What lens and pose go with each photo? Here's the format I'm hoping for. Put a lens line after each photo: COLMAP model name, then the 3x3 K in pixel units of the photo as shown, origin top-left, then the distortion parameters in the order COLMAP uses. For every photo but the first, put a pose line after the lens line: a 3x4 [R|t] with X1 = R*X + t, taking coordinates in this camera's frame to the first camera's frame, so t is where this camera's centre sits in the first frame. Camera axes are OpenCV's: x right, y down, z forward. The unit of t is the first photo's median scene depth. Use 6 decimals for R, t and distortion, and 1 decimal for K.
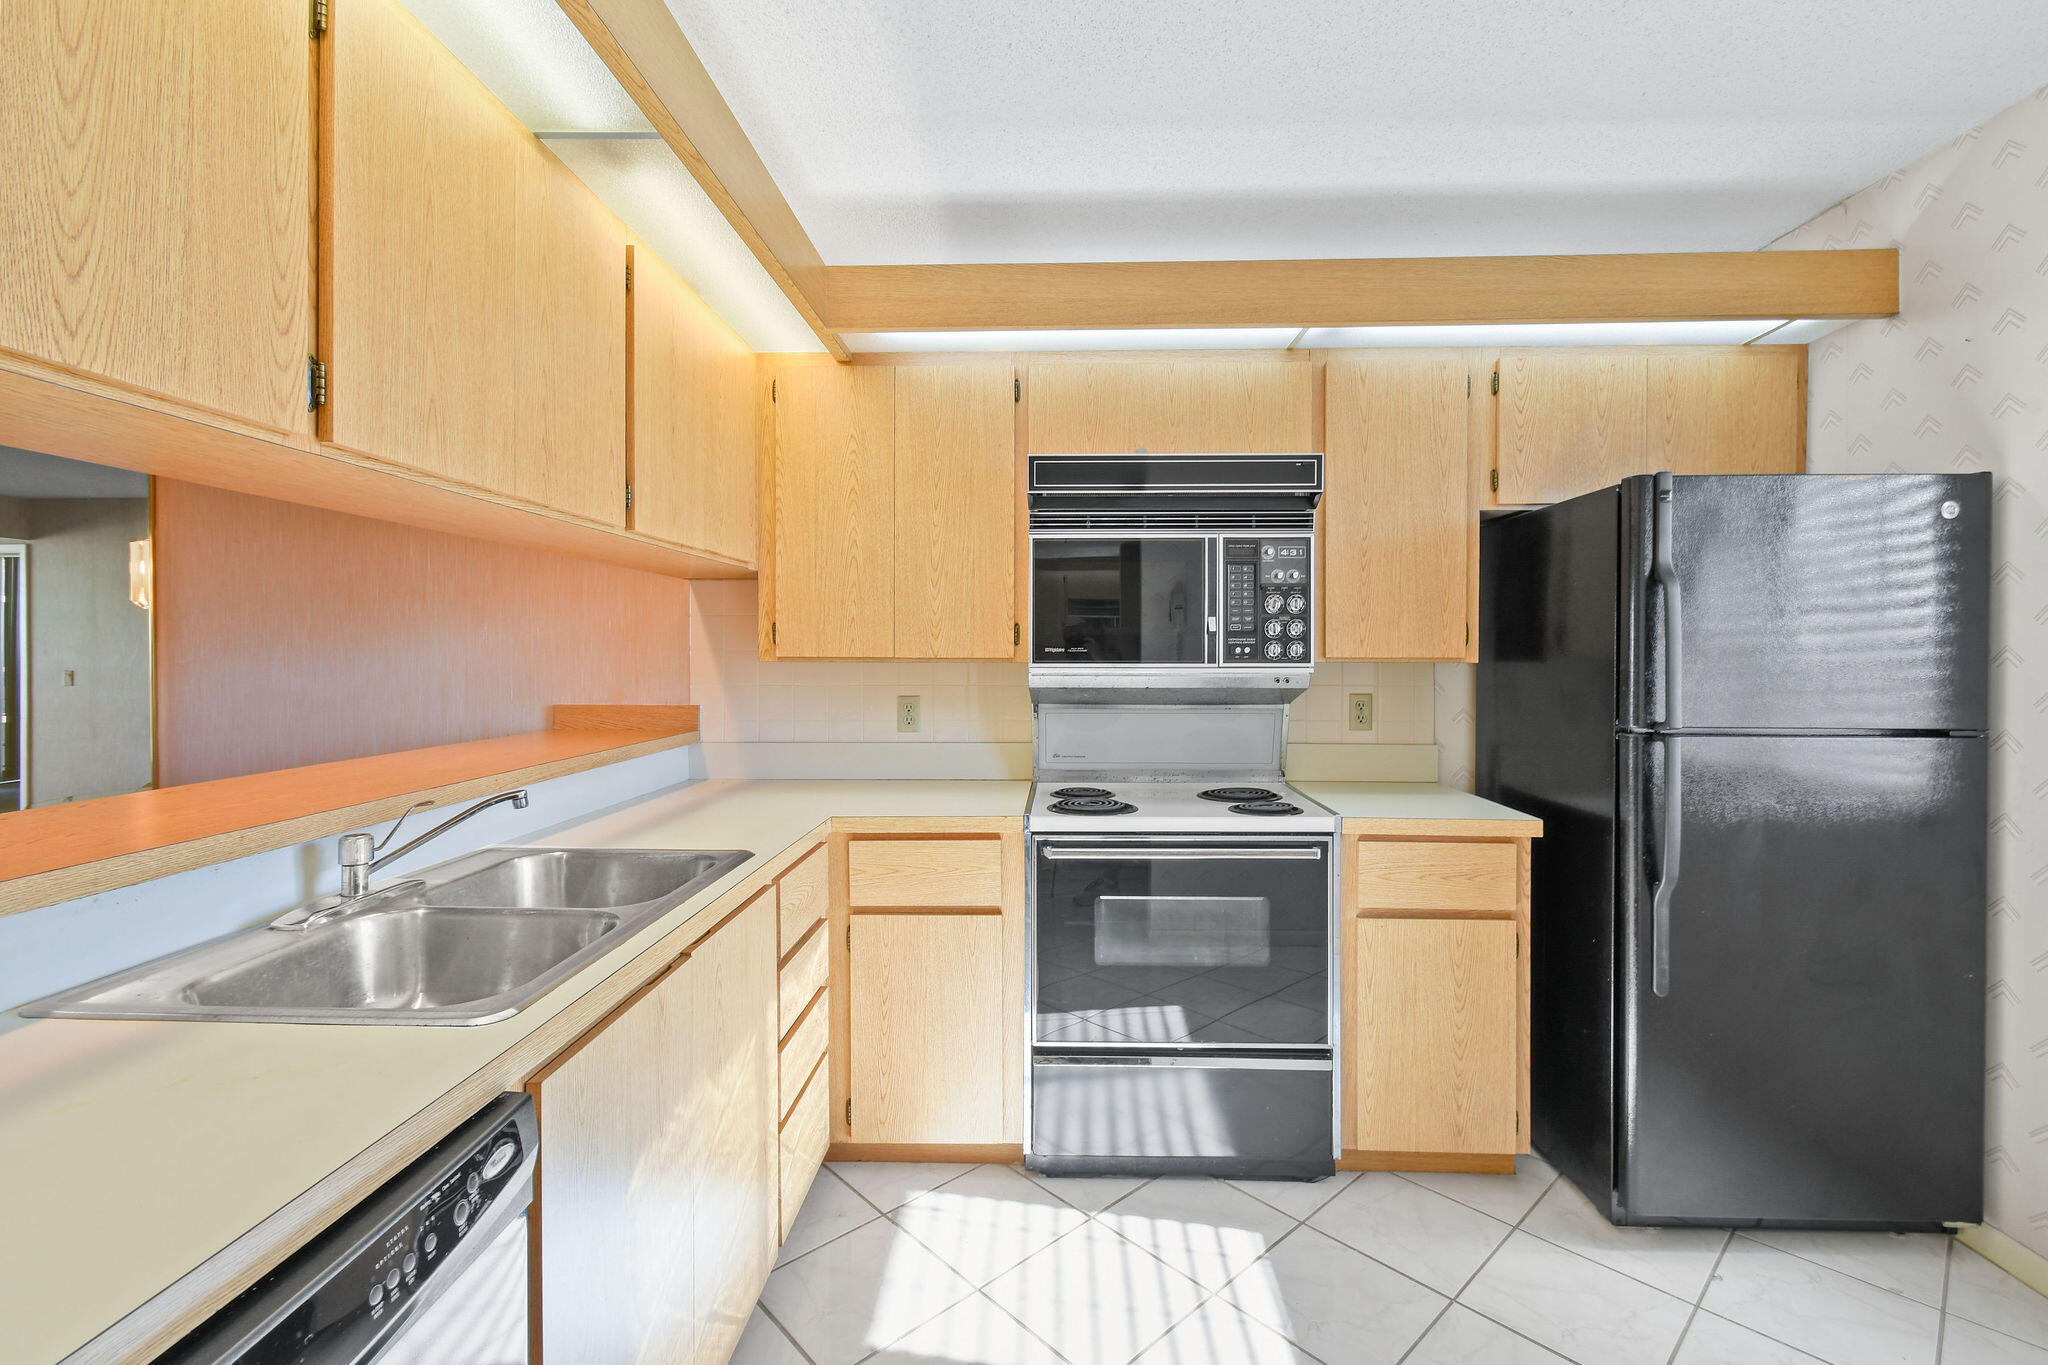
lens RADIAL K [[921.4, 0, 1024.5], [0, 921.4, 667.9], [0, 0, 1]] dist [0.000705, -0.000032]
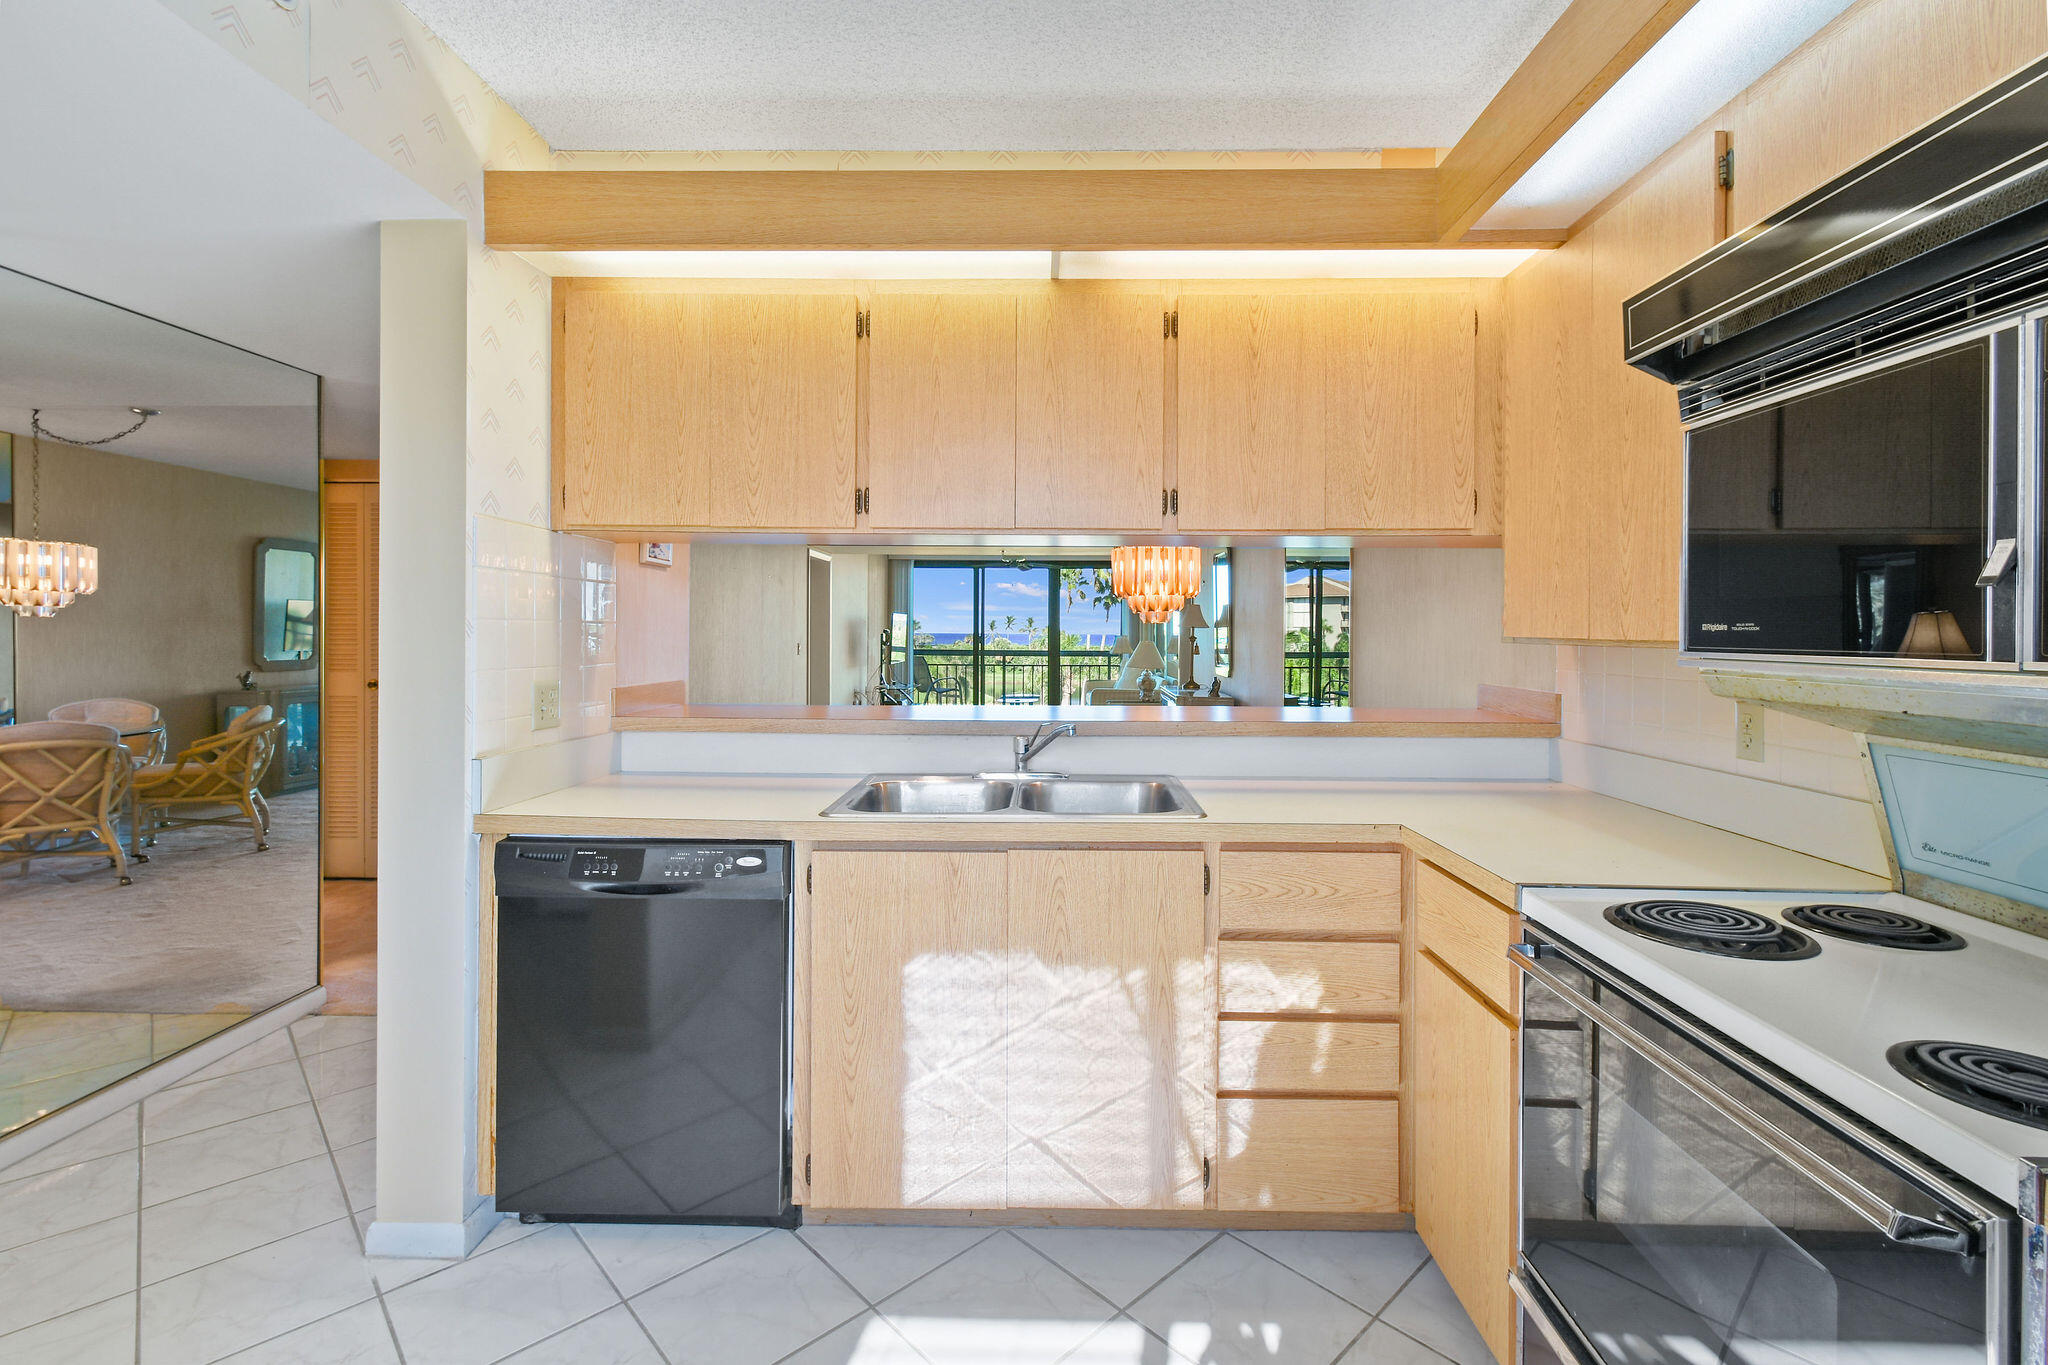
lens RADIAL K [[900.1, 0, 1032.3], [0, 900.1, 649.5], [0, 0, 1]] dist [-0.000755, -0.000409]
pose [[0.019559, 0.020590, -0.999597, 0.604206], [-0.024871, 0.999489, 0.020102, -0.007593], [0.999499, 0.024468, 0.020061, 0.632838]]
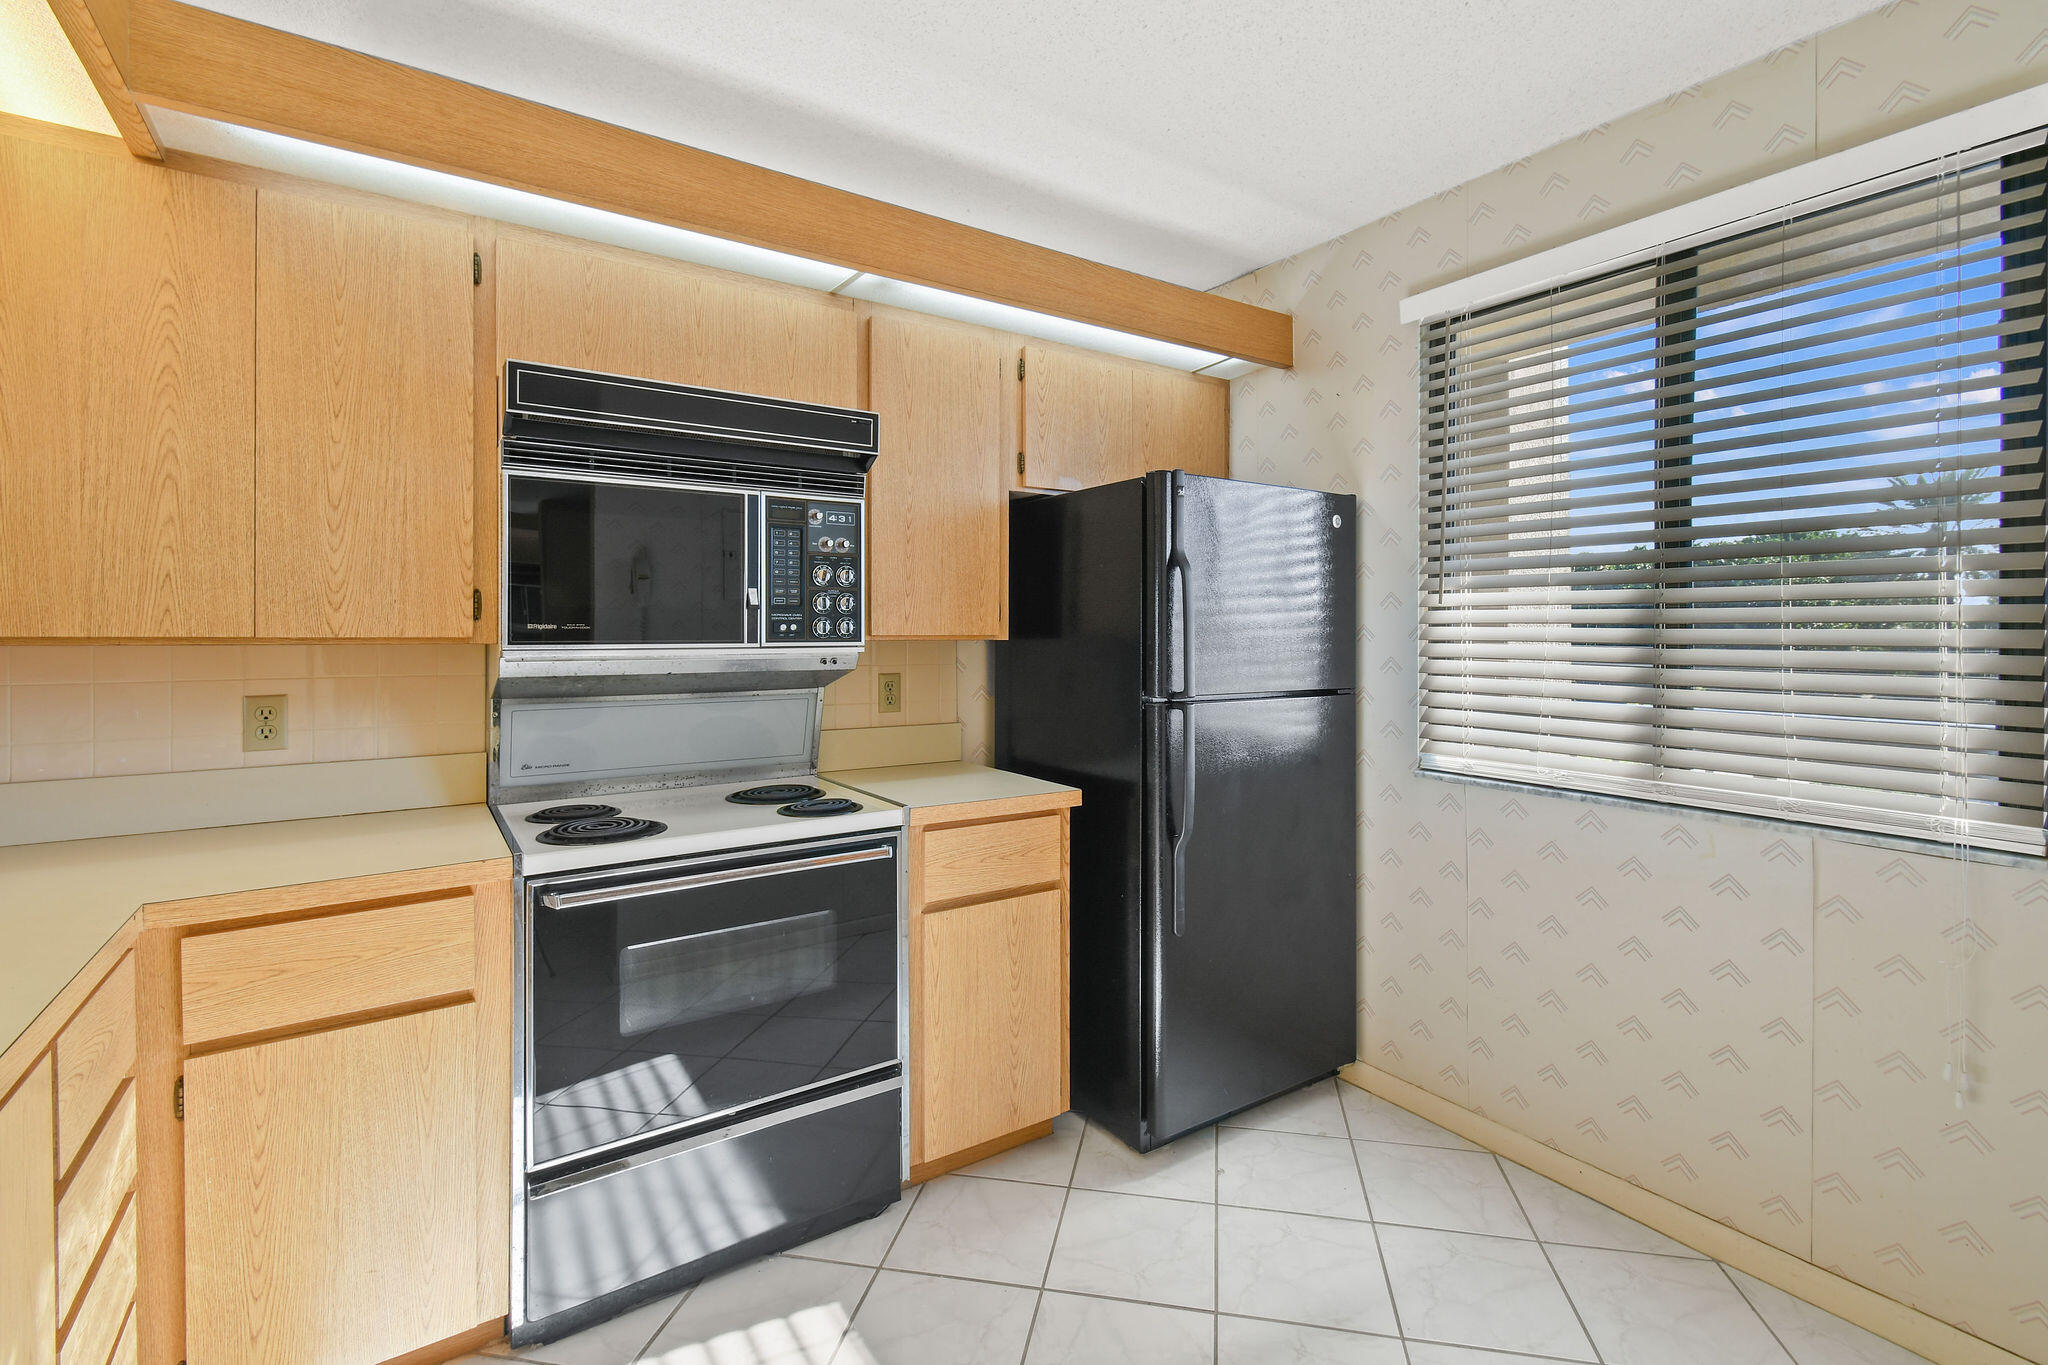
lens RADIAL K [[948.5, 0, 1060.6], [0, 948.5, 633.7], [0, 0, 1]] dist [0.002070, -0.000716]
pose [[0.794599, -0.001895, 0.607131, -0.108366], [0.010115, 0.999898, -0.010118, -0.001630], [-0.607050, 0.014181, 0.794537, 0.143904]]
